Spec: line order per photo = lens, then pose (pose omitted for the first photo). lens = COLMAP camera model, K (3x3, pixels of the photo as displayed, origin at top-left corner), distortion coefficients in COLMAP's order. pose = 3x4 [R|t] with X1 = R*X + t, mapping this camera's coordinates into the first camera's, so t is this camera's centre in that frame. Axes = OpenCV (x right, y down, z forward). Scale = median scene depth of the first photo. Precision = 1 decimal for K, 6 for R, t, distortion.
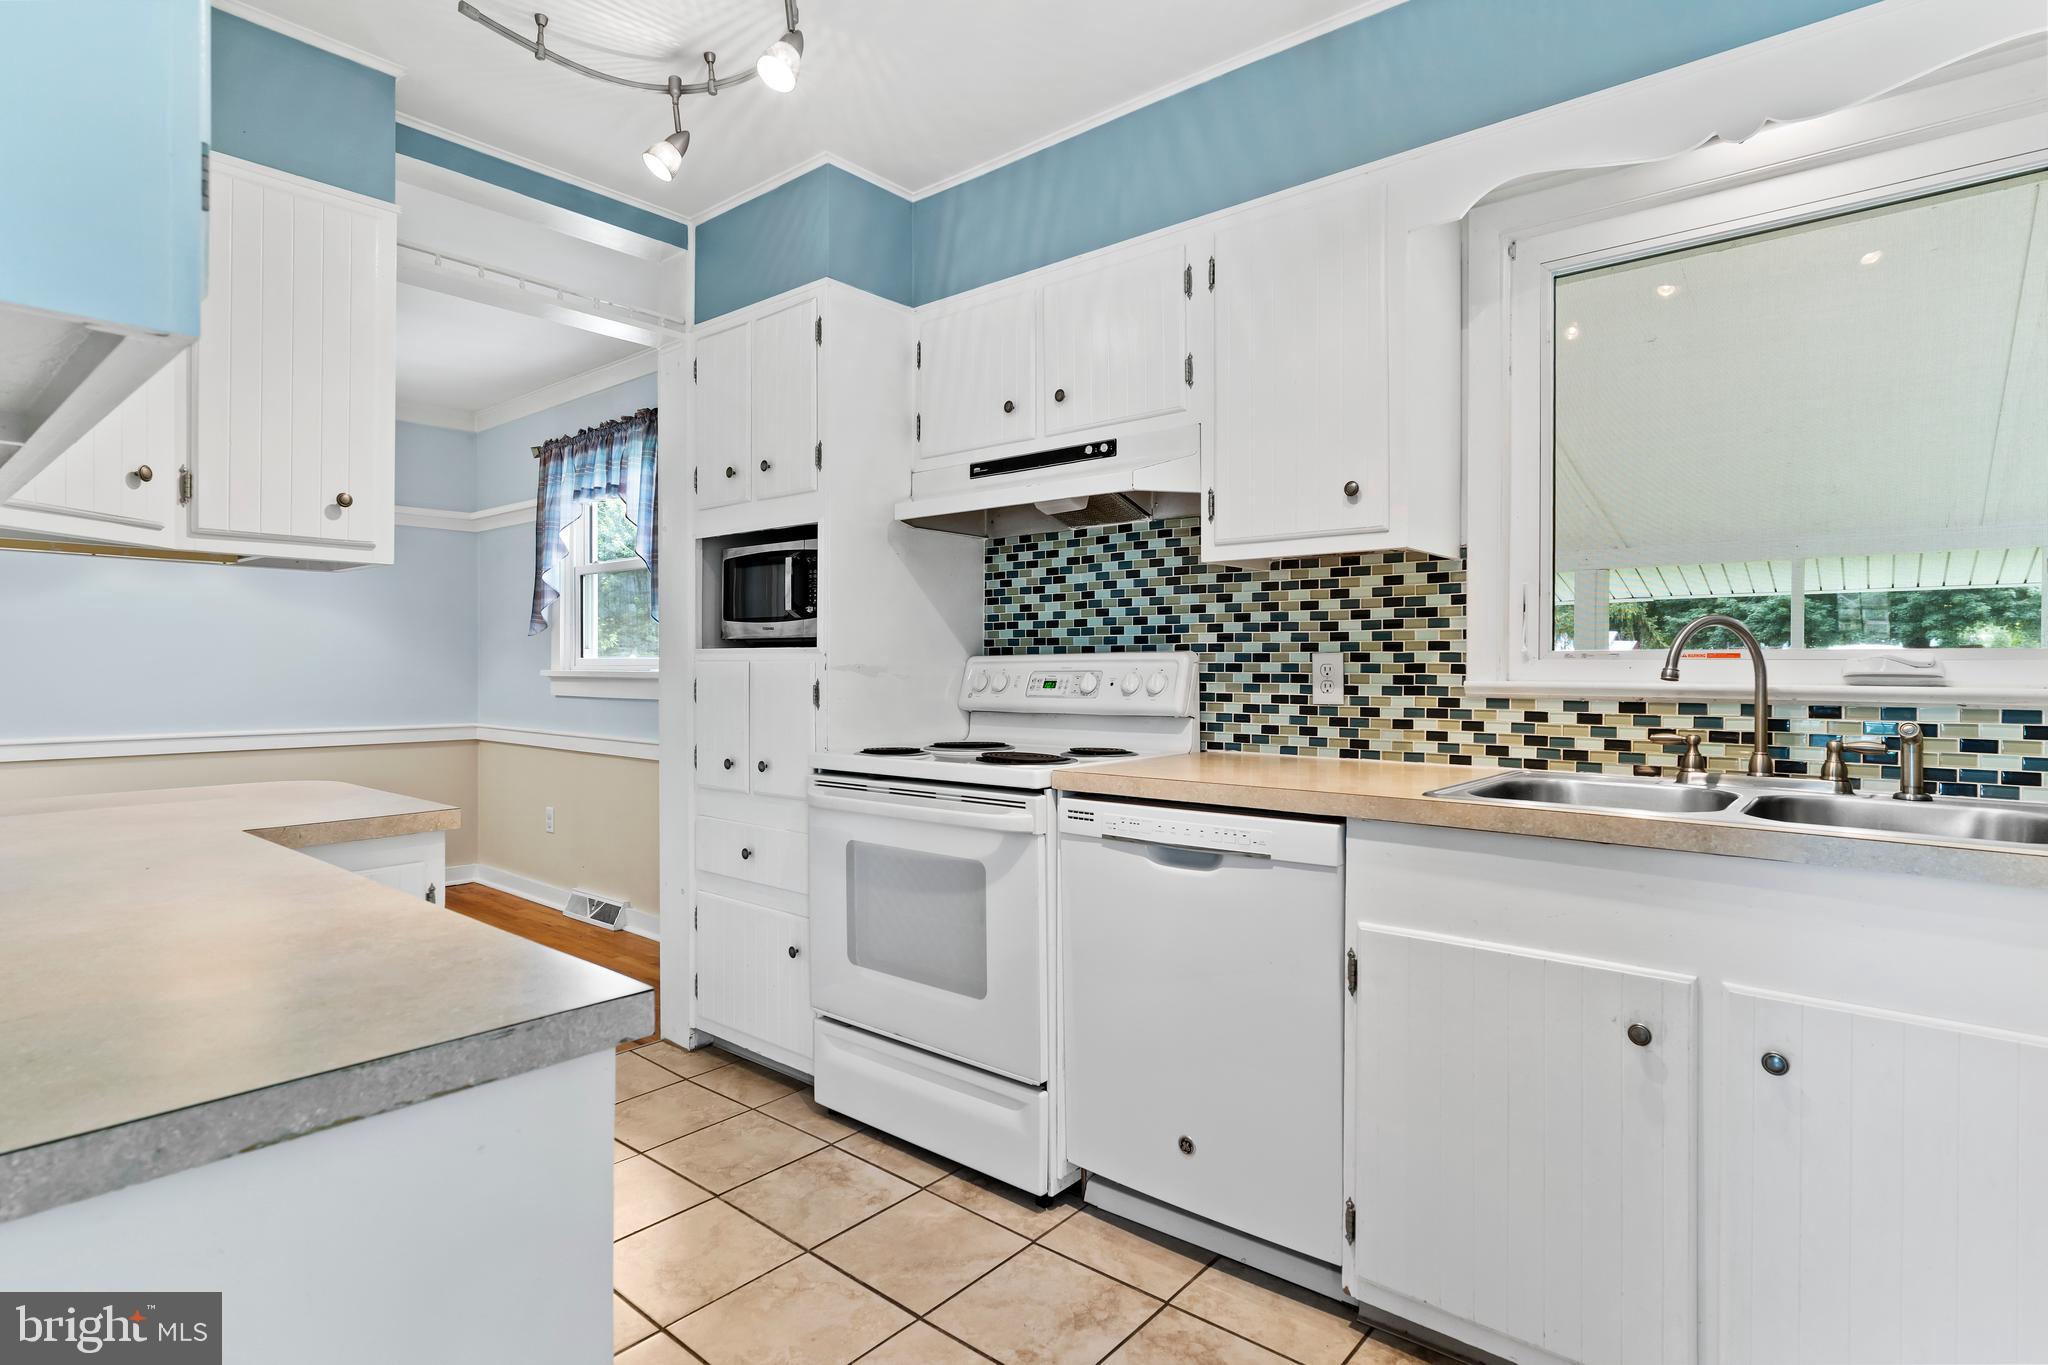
lens RADIAL K [[1058.6, 0, 1022.6], [0, 1058.6, 671.2], [0, 0, 1]] dist [-0.014053, 0.000778]
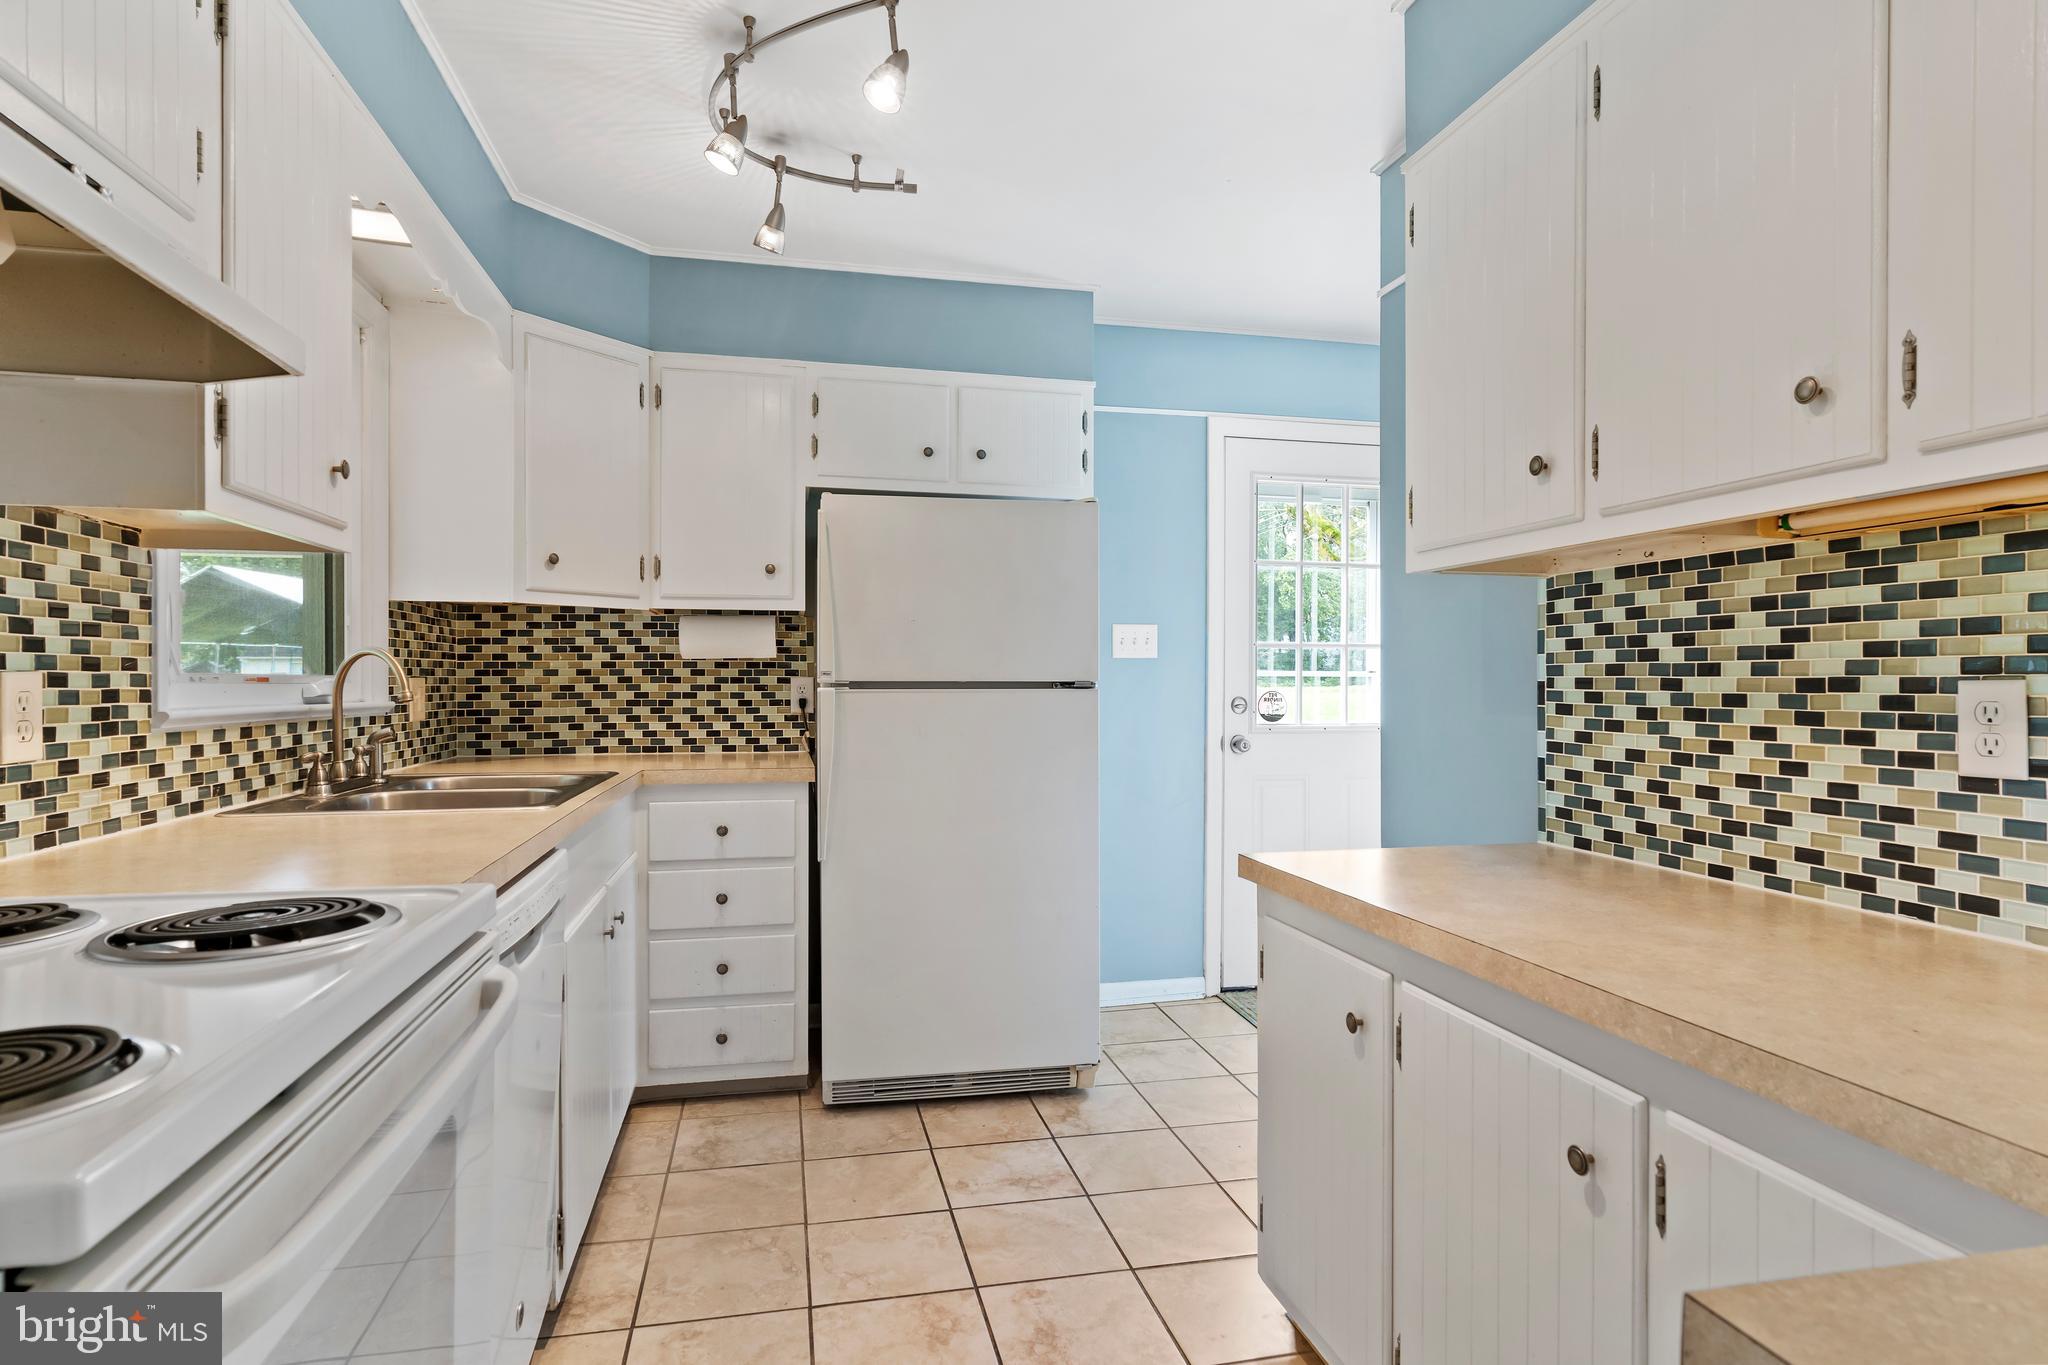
lens RADIAL K [[1058.6, 0, 1022.9], [0, 1058.6, 682.8], [0, 0, 1]] dist [-0.014053, 0.000778]
pose [[-0.800040, 0.001301, 0.599946, -0.512339], [0.007465, 0.999942, 0.007787, -0.012578], [-0.599901, 0.010708, -0.800003, 1.188916]]
